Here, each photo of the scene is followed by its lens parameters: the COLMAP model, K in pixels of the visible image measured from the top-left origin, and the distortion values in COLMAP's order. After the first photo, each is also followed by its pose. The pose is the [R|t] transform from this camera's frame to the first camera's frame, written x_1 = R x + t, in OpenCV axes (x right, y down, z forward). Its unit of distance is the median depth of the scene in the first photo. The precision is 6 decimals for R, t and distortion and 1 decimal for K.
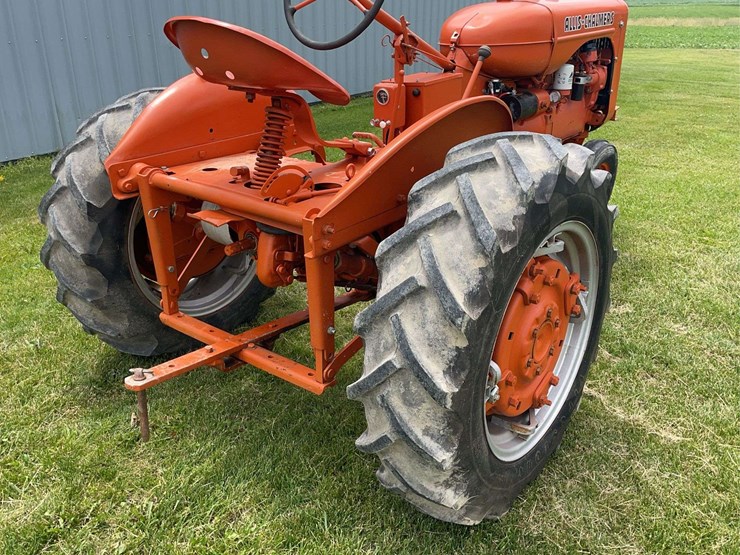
lens RADIAL K [[673.4, 0, 372.4], [0, 673.4, 276.7], [0, 0, 1]] dist [0.104981, -0.135777]
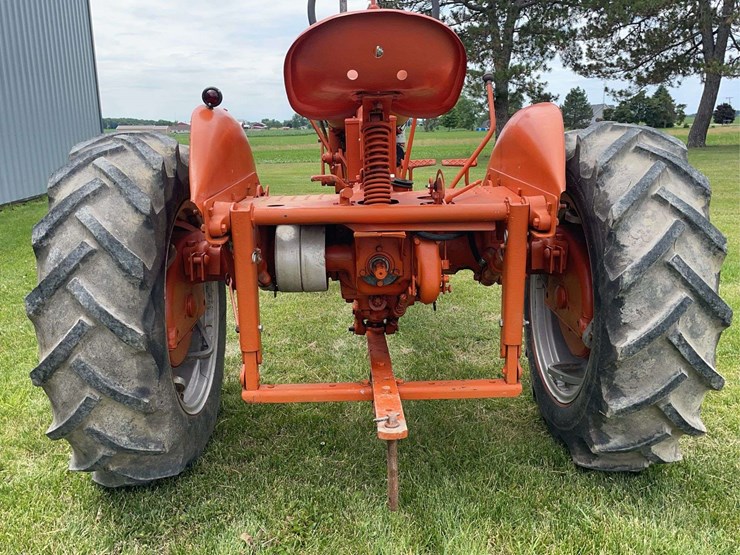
lens RADIAL K [[673.4, 0, 372.4], [0, 673.4, 276.7], [0, 0, 1]] dist [0.104981, -0.135777]
pose [[0.766113, -0.148758, 0.625253, -0.676872], [0.264801, 0.959495, -0.096178, 0.042101], [-0.585620, 0.239251, 0.774473, 0.279386]]
